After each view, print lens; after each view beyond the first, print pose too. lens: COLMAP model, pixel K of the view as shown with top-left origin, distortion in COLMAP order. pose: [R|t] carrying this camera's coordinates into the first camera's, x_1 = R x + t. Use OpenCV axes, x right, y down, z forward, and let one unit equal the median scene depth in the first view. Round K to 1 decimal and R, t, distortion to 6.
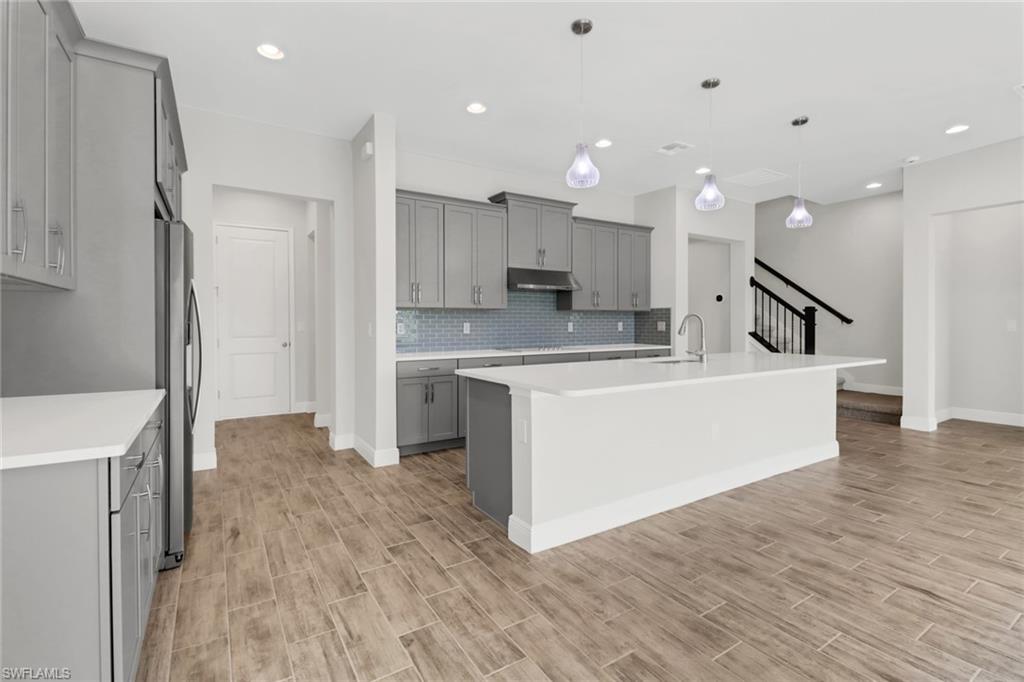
lens RADIAL K [[472.0, 0, 510.5], [0, 472.0, 322.8], [0, 0, 1]] dist [0.010211, -0.009168]
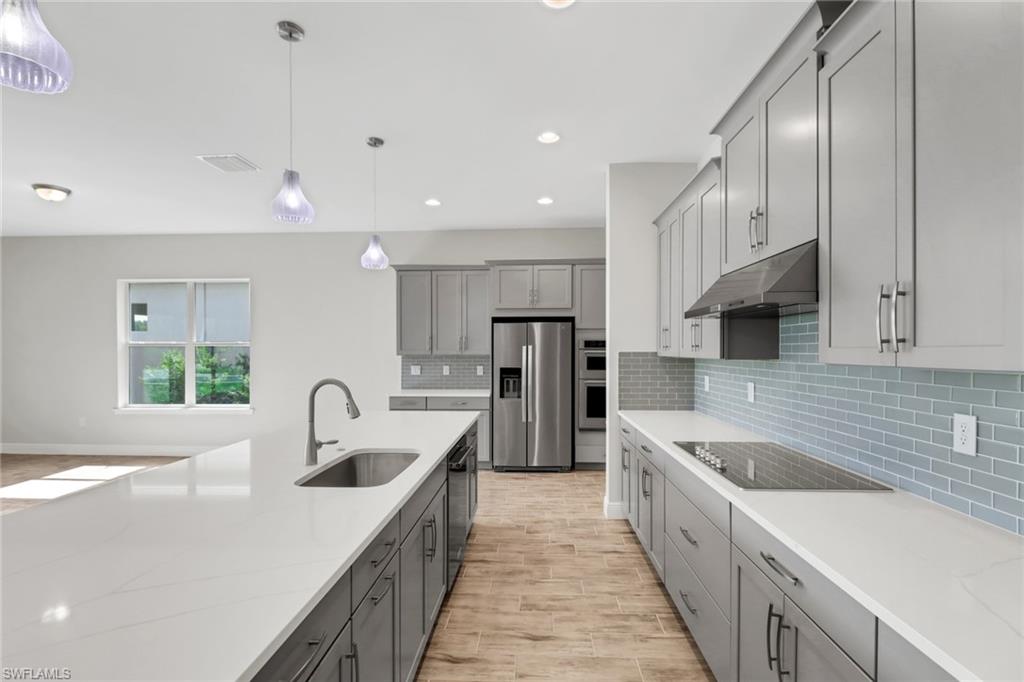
lens RADIAL K [[472.0, 0, 515.7], [0, 472.0, 351.6], [0, 0, 1]] dist [0.010211, -0.009168]
pose [[-0.568656, 0.005470, -0.822557, 0.513631], [0.003763, 0.999985, 0.004048, -0.038942], [0.822567, -0.000793, -0.568668, 1.073662]]
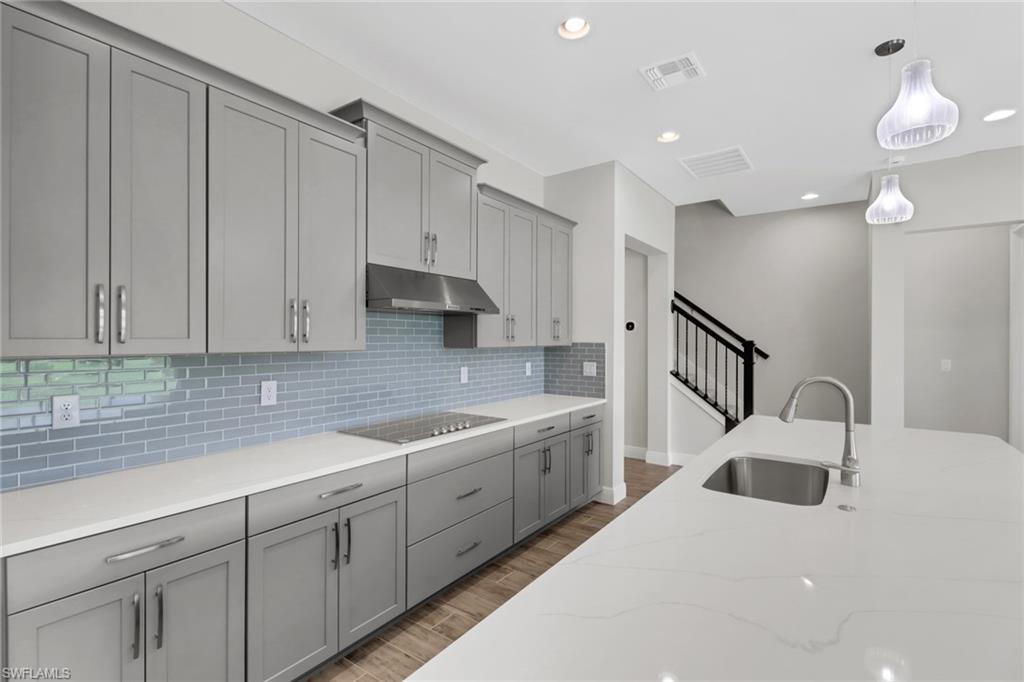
lens RADIAL K [[472.0, 0, 505.4], [0, 472.0, 340.8], [0, 0, 1]] dist [0.010211, -0.009168]
pose [[0.925251, 0.002796, 0.379346, -0.055257], [-0.003706, 0.999992, 0.001669, -0.039102], [-0.379338, -0.002951, 0.925253, 0.493271]]
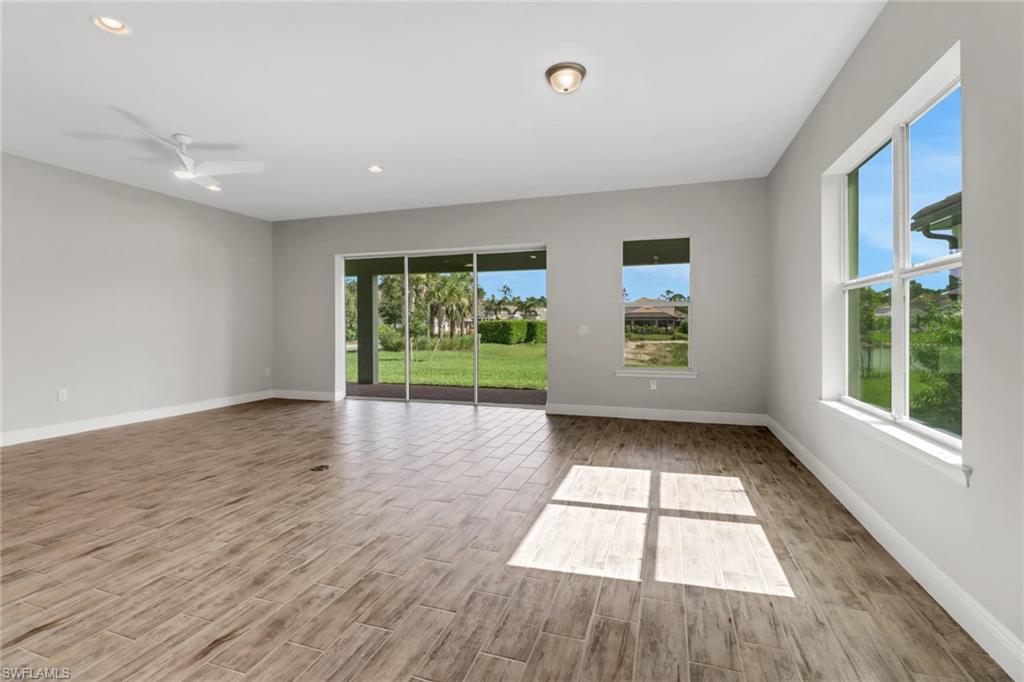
lens RADIAL K [[472.0, 0, 510.6], [0, 472.0, 329.8], [0, 0, 1]] dist [0.010211, -0.009168]
pose [[-0.636305, -0.004354, 0.771425, -0.149180], [0.002177, 0.999970, 0.007440, -0.002164], [-0.771435, 0.006413, -0.636276, 0.341702]]
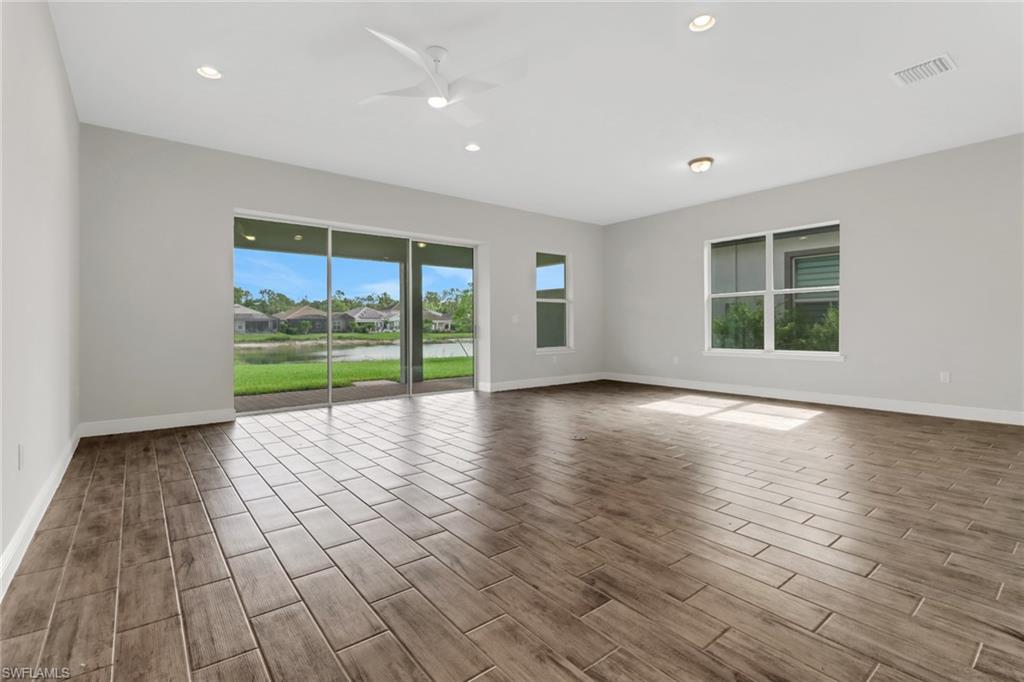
lens RADIAL K [[472.0, 0, 515.4], [0, 472.0, 332.2], [0, 0, 1]] dist [0.010211, -0.009168]
pose [[-0.993470, 0.008705, -0.113761, 0.818823], [0.007416, 0.999903, 0.011752, 0.031225], [0.113852, 0.010831, -0.993439, 0.885593]]
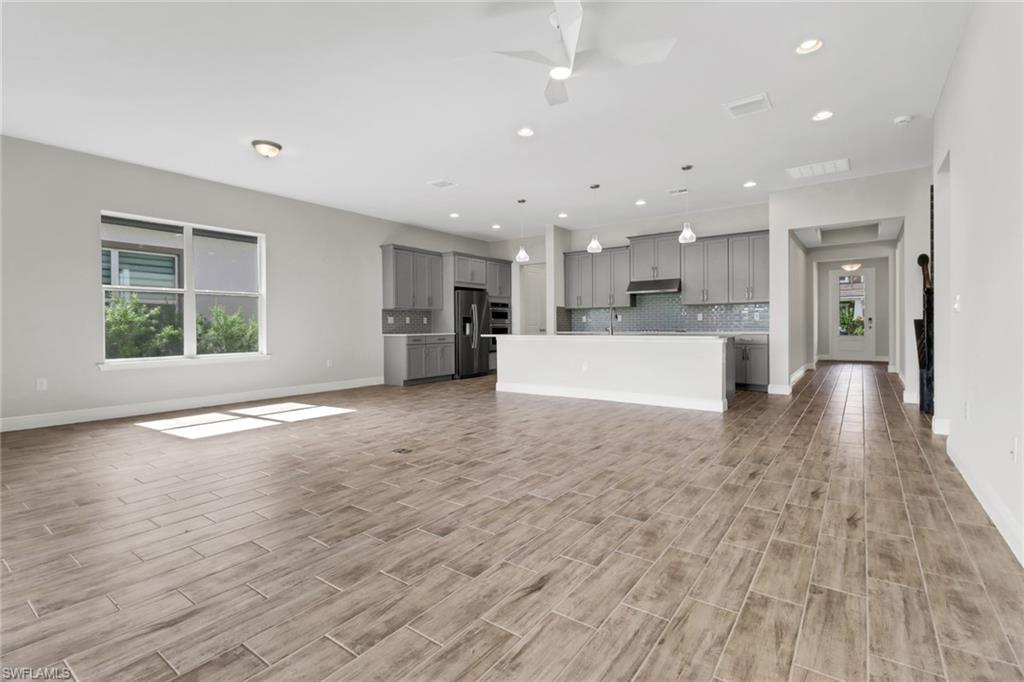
lens RADIAL K [[472.0, 0, 508.1], [0, 472.0, 329.4], [0, 0, 1]] dist [0.010211, -0.009168]
pose [[0.361791, 0.006764, -0.932235, 1.350278], [0.008052, 0.999914, 0.010380, 0.029652], [0.932224, -0.011262, 0.361706, -0.006523]]
